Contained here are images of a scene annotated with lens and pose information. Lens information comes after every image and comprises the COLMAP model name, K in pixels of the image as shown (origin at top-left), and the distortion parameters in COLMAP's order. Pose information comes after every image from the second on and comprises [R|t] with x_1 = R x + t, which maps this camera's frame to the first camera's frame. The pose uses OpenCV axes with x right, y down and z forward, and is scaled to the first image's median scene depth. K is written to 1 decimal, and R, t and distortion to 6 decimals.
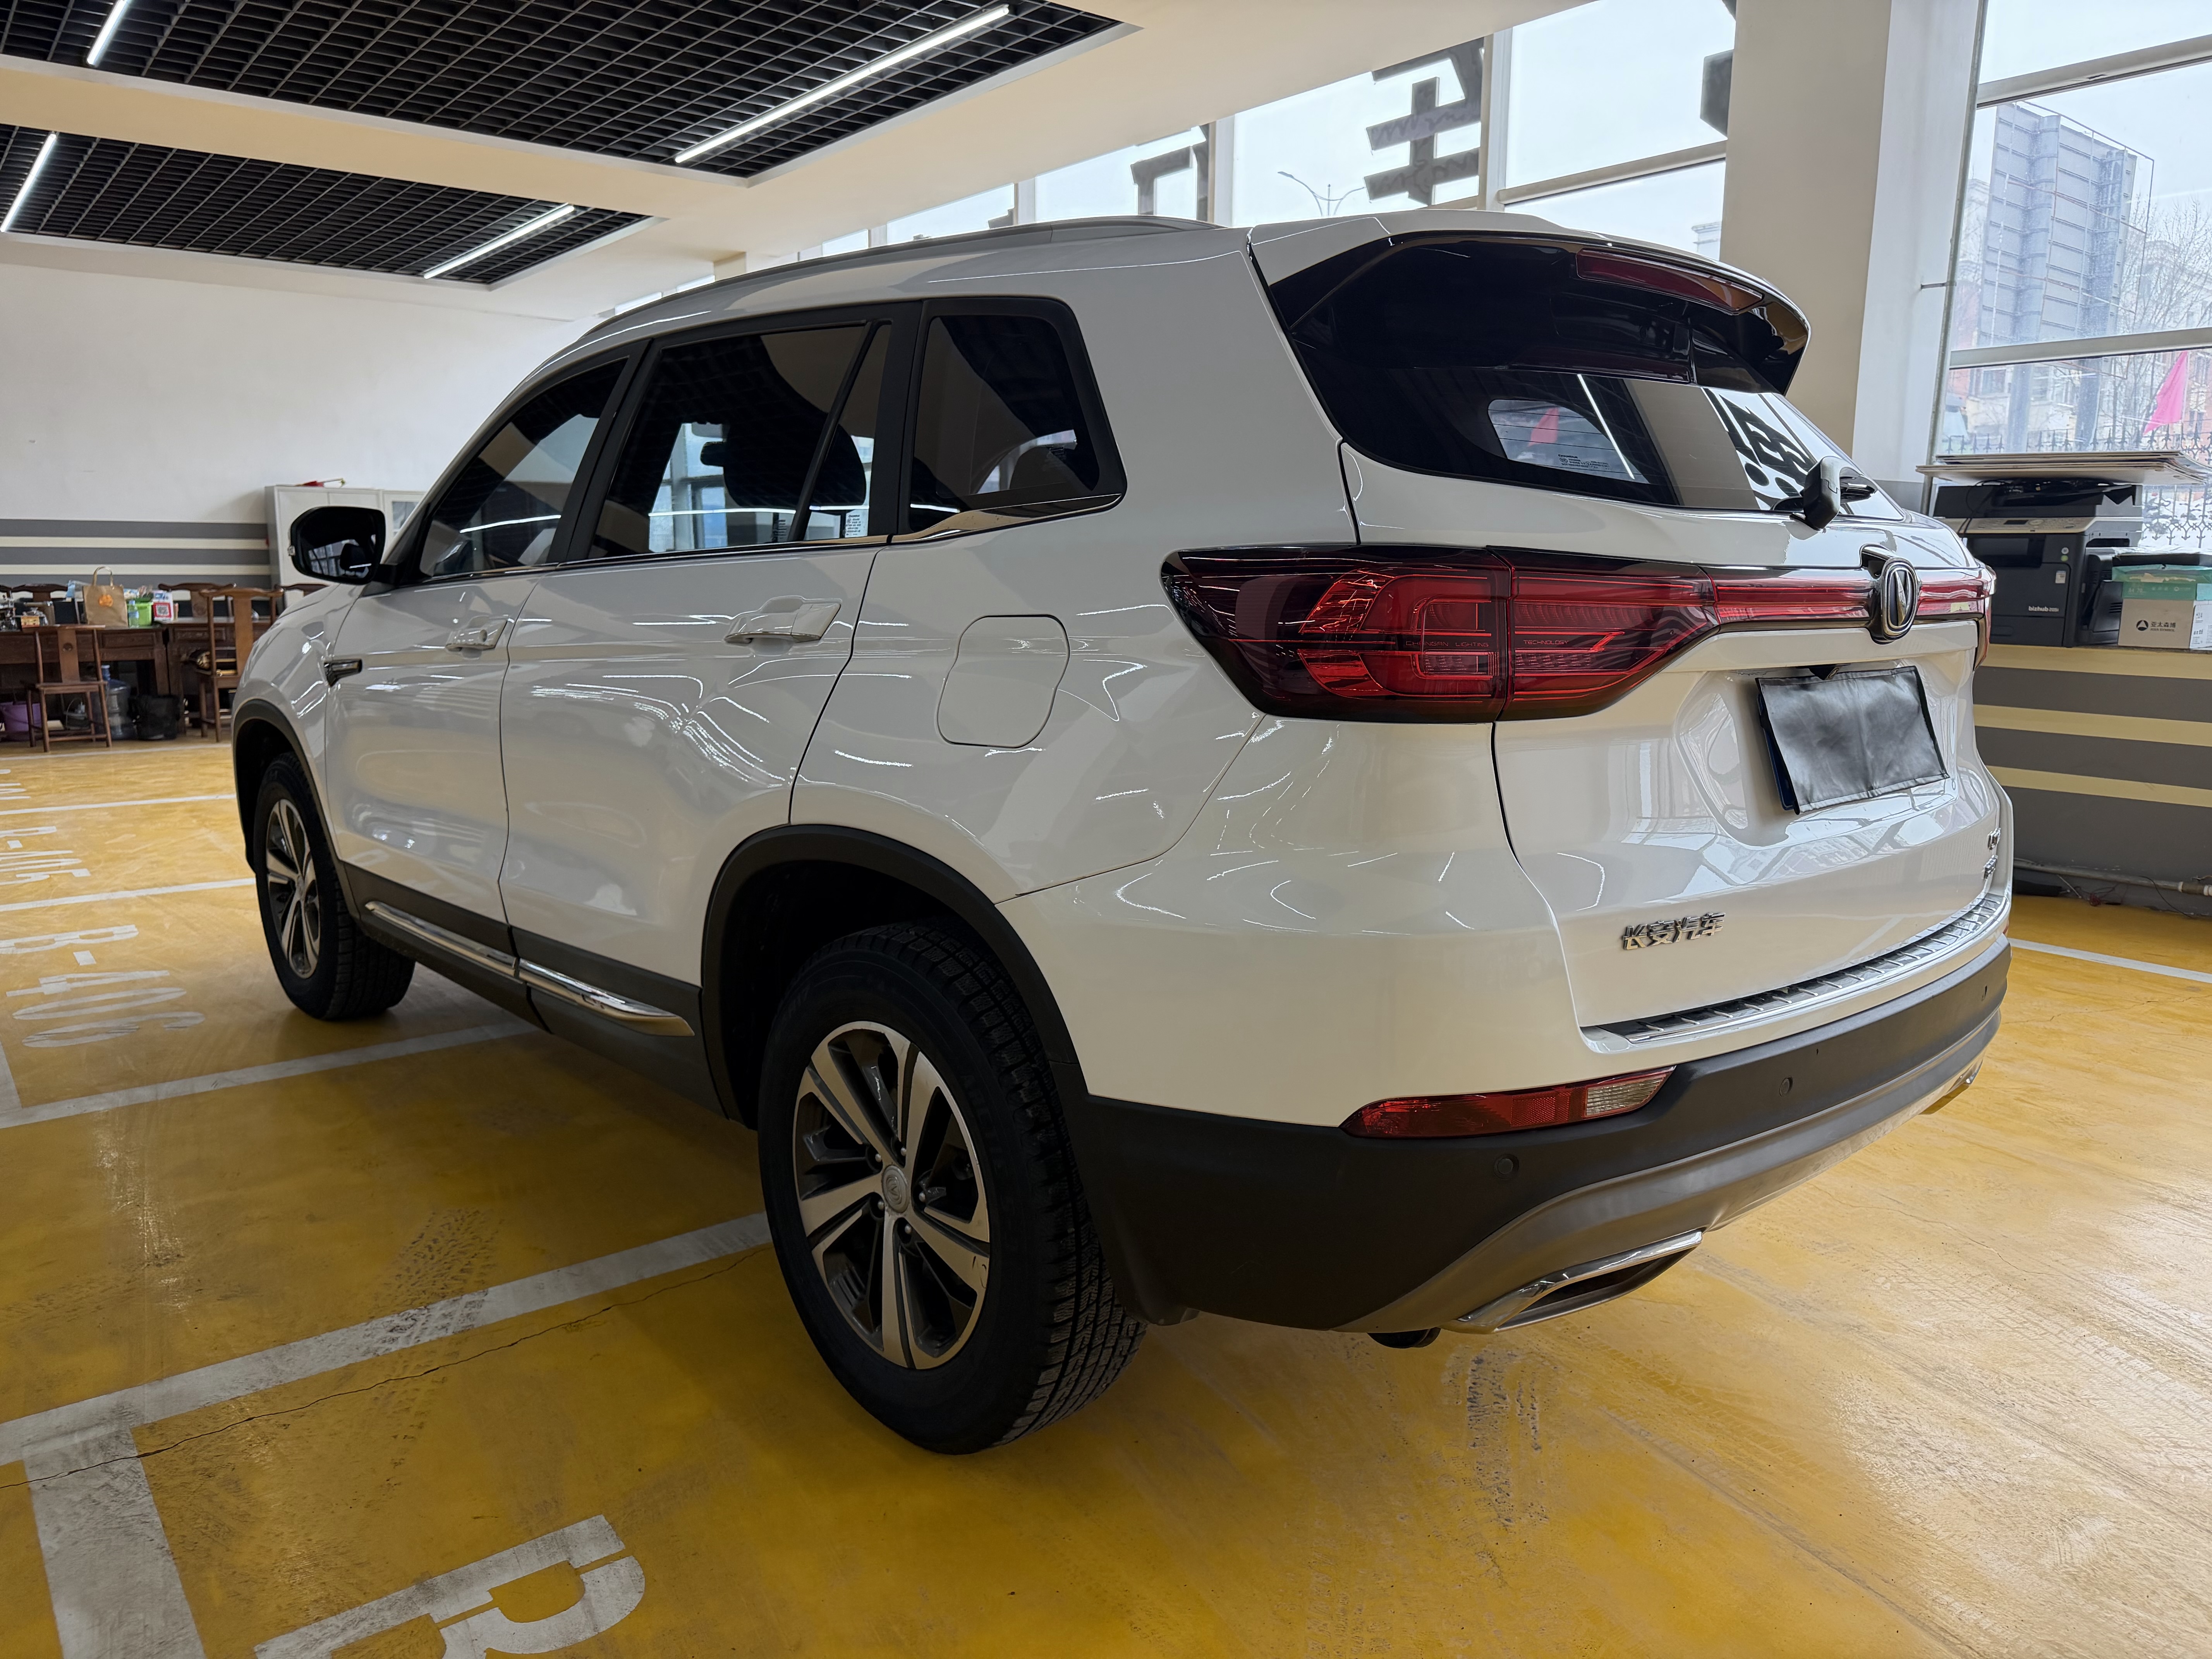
lens RADIAL K [[1523.1, 0, 1097.1], [0, 1523.1, 825.1], [0, 0, 1]] dist [0.008139, -0.014666]
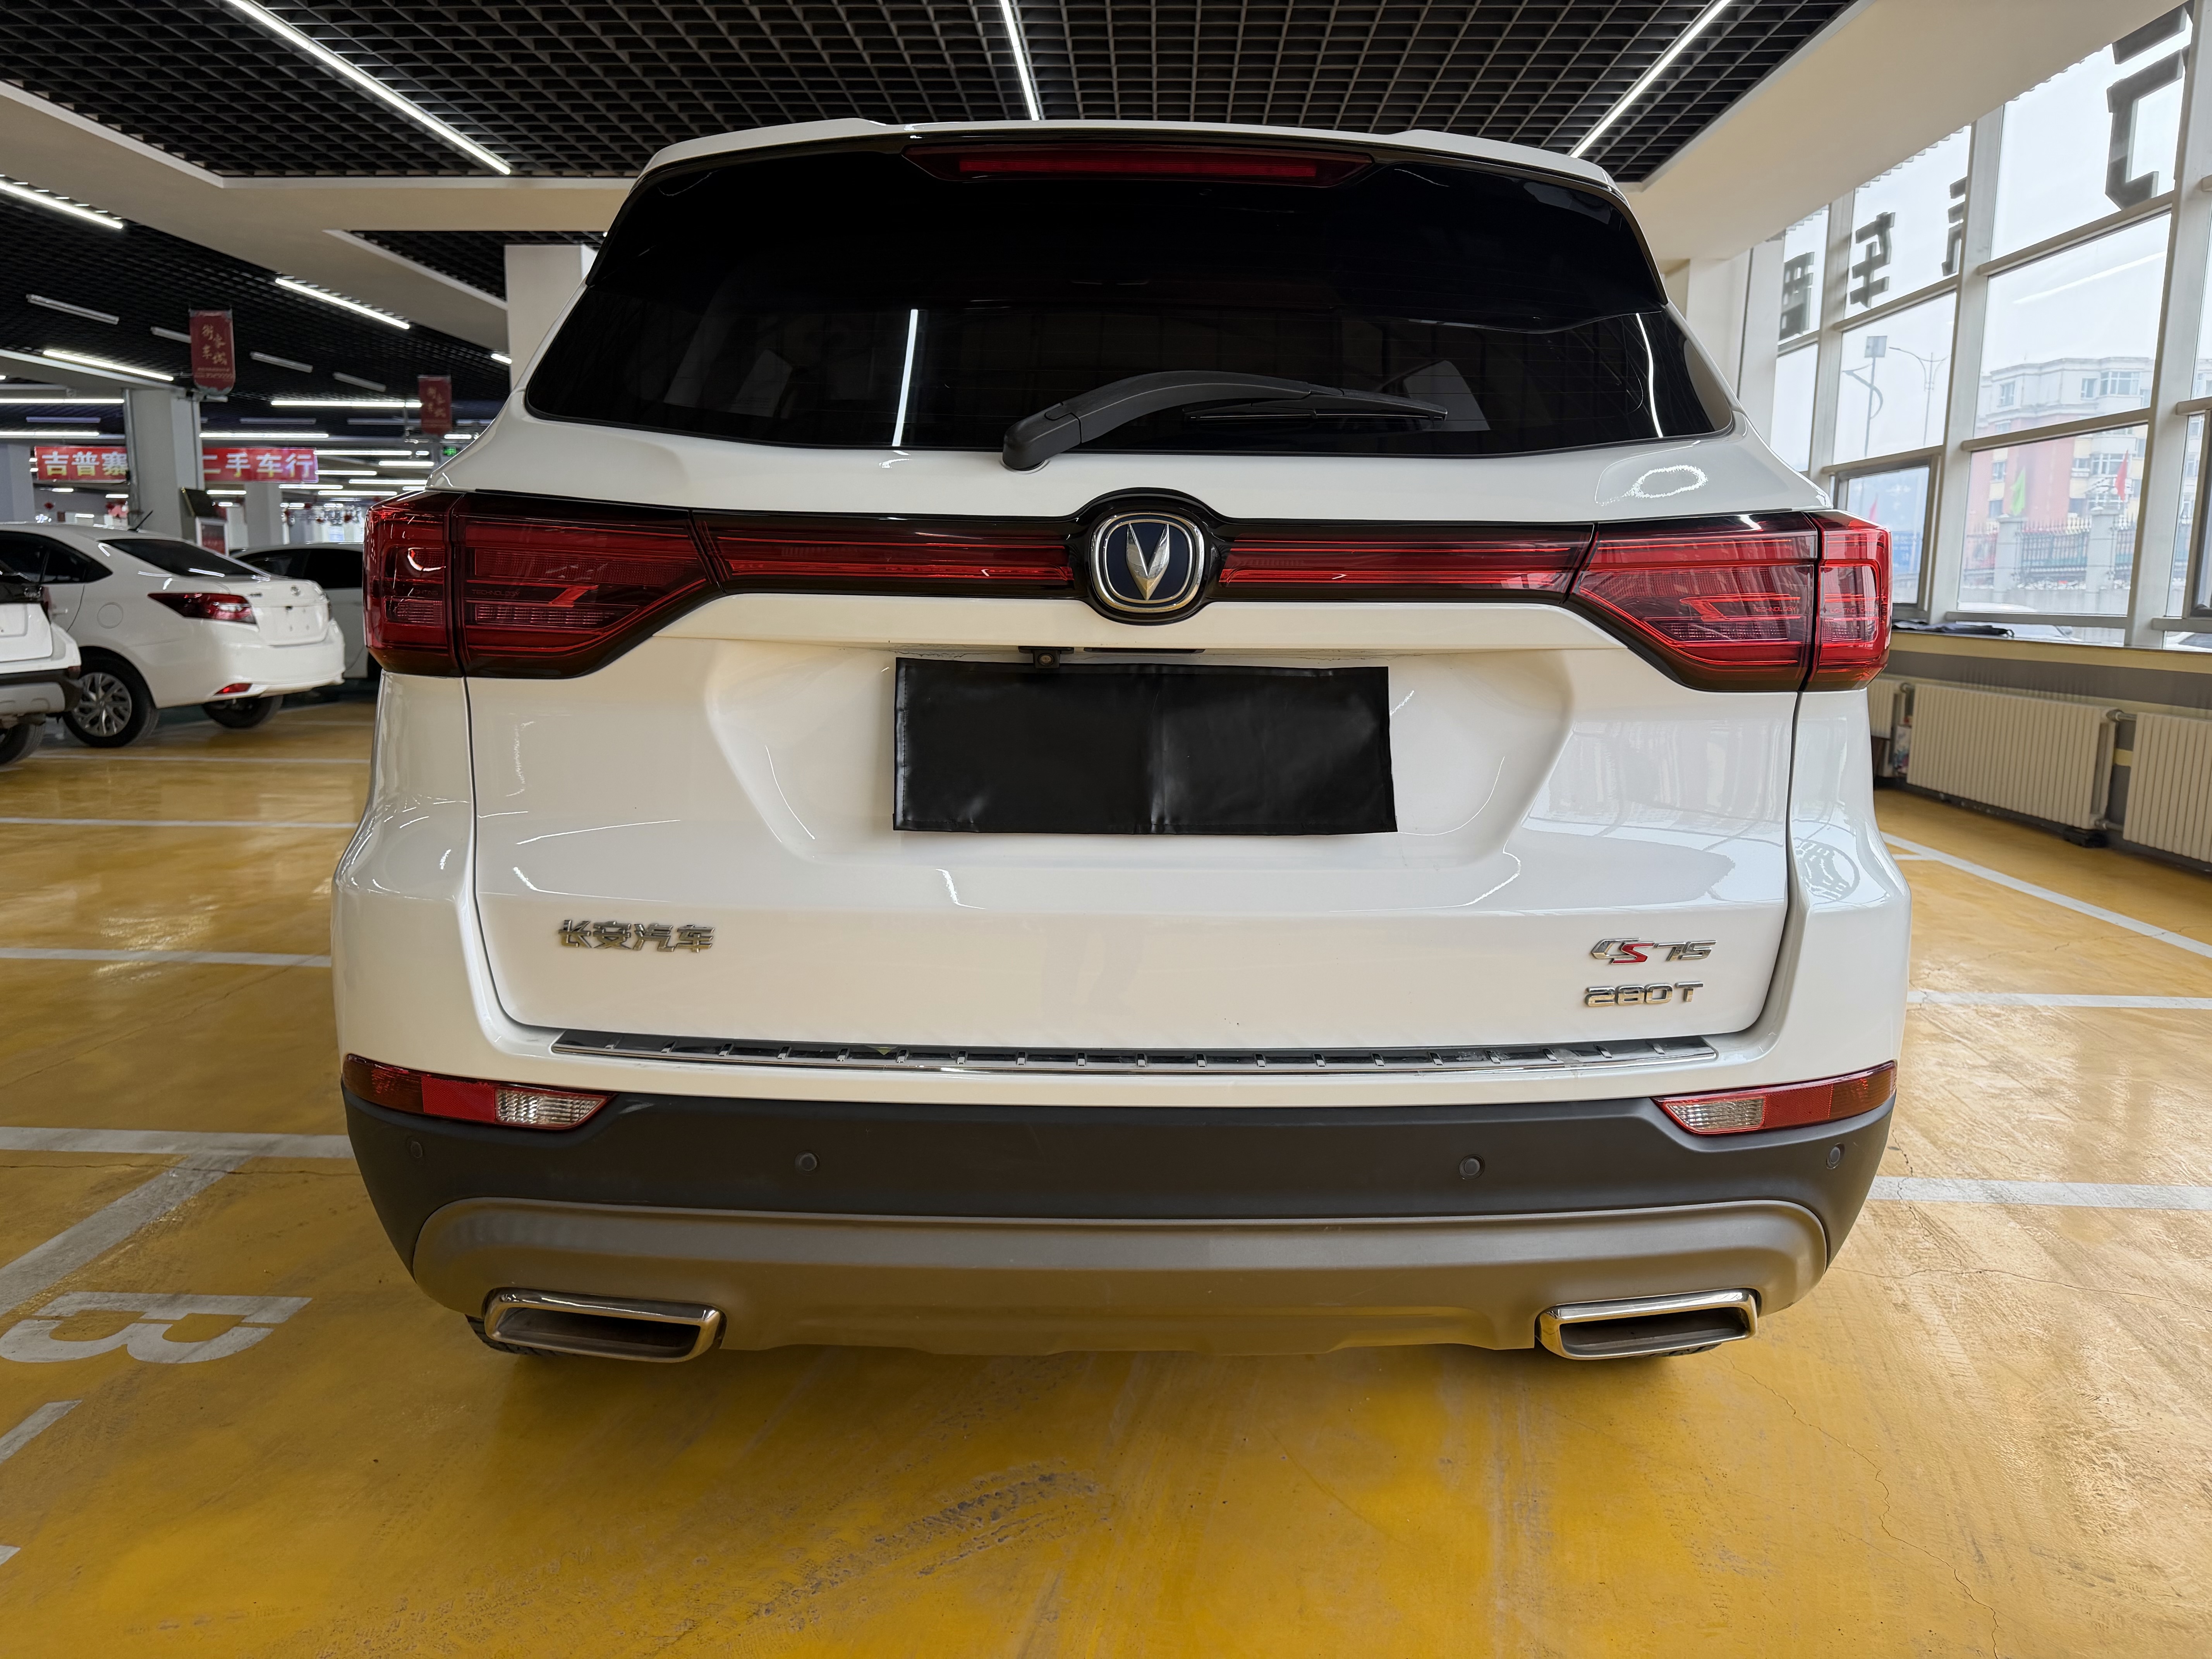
lens RADIAL K [[1523.1, 0, 1110.3], [0, 1523.1, 845.9], [0, 0, 1]] dist [0.008139, -0.014666]
pose [[0.772264, 0.112725, -0.625220, 0.973879], [-0.117310, 0.992512, 0.034048, -0.036931], [0.624377, 0.047051, 0.779705, 0.441936]]
